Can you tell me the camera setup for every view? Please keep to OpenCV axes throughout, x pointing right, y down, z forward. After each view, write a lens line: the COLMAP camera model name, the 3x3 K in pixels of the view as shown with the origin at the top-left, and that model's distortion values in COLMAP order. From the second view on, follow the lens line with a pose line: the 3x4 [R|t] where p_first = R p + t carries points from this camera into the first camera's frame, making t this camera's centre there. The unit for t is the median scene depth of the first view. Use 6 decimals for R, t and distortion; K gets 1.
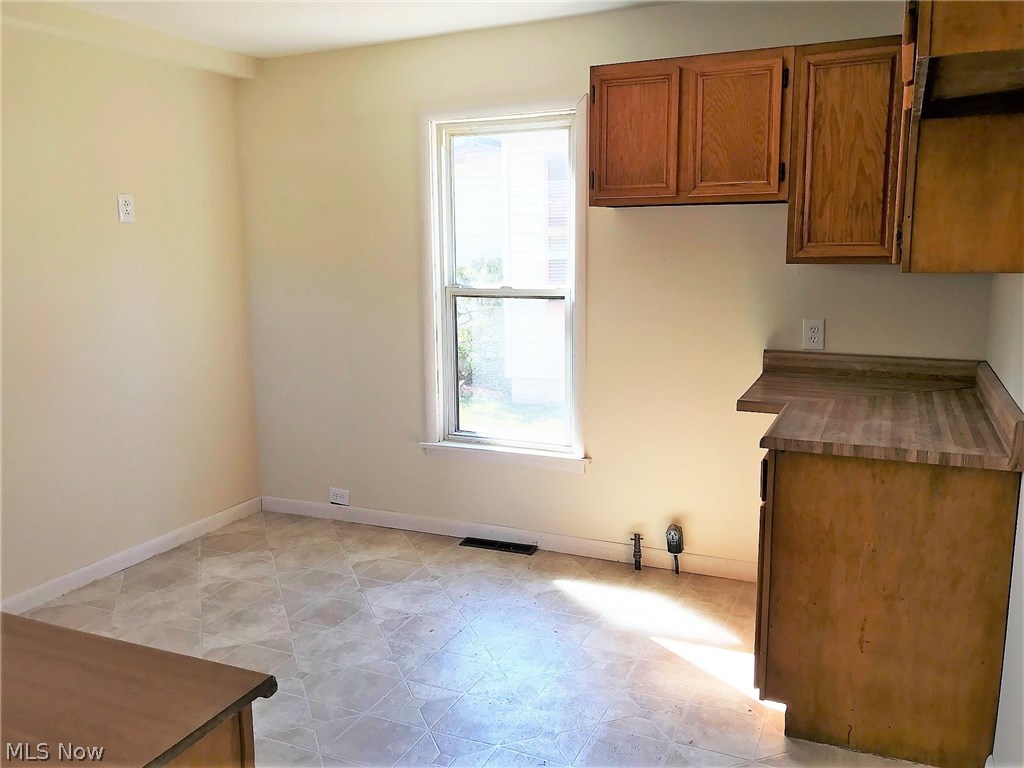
lens RADIAL K [[849.7, 0, 488.2], [0, 849.7, 384.2], [0, 0, 1]] dist [0.059921, -0.077346]
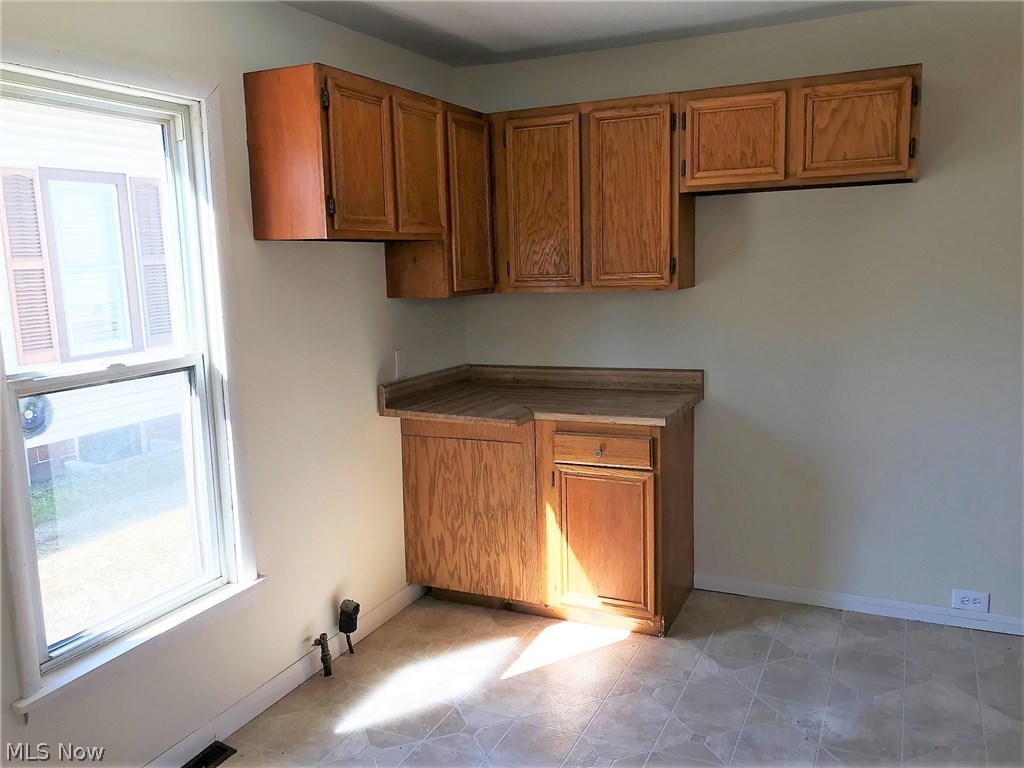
lens RADIAL K [[849.7, 0, 505.7], [0, 849.7, 376.1], [0, 0, 1]] dist [0.059921, -0.077346]
pose [[-0.012513, -0.123842, 0.992223, -0.709982], [0.199757, 0.971989, 0.123836, -0.153869], [-0.979766, 0.199753, 0.012576, 0.881549]]
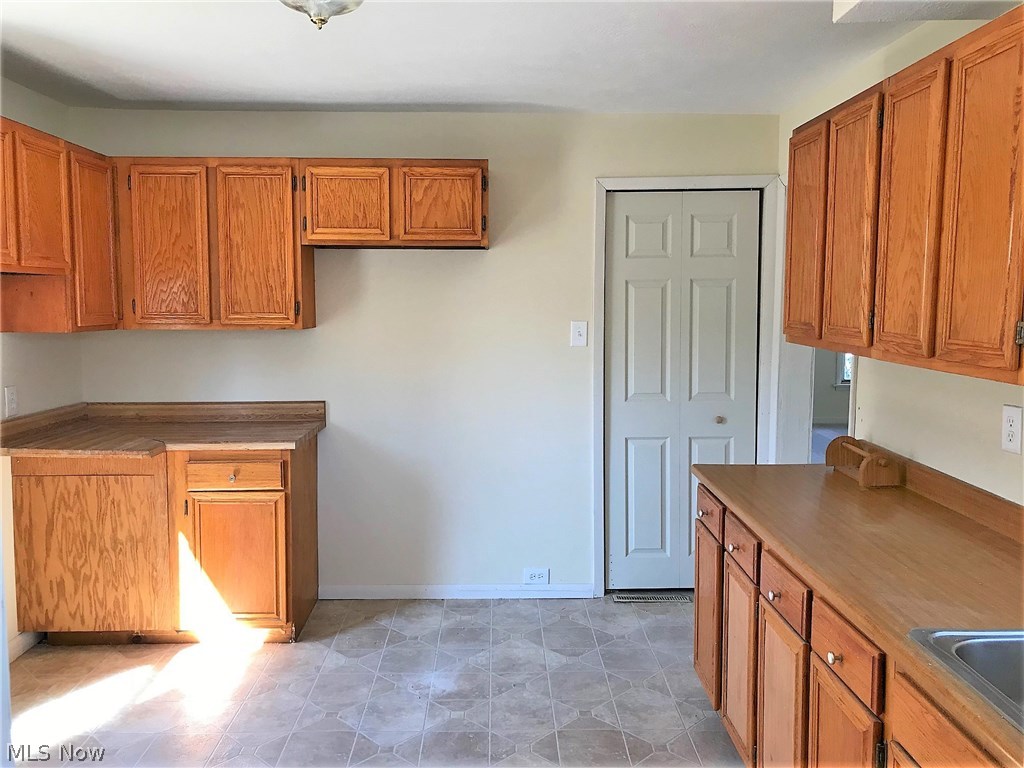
lens RADIAL K [[849.7, 0, 506.8], [0, 849.7, 376.3], [0, 0, 1]] dist [0.059921, -0.077346]
pose [[-0.453998, -0.065555, 0.888588, -0.798521], [0.156119, 0.976009, 0.151769, -0.155760], [-0.877219, 0.207629, -0.432872, 0.921742]]
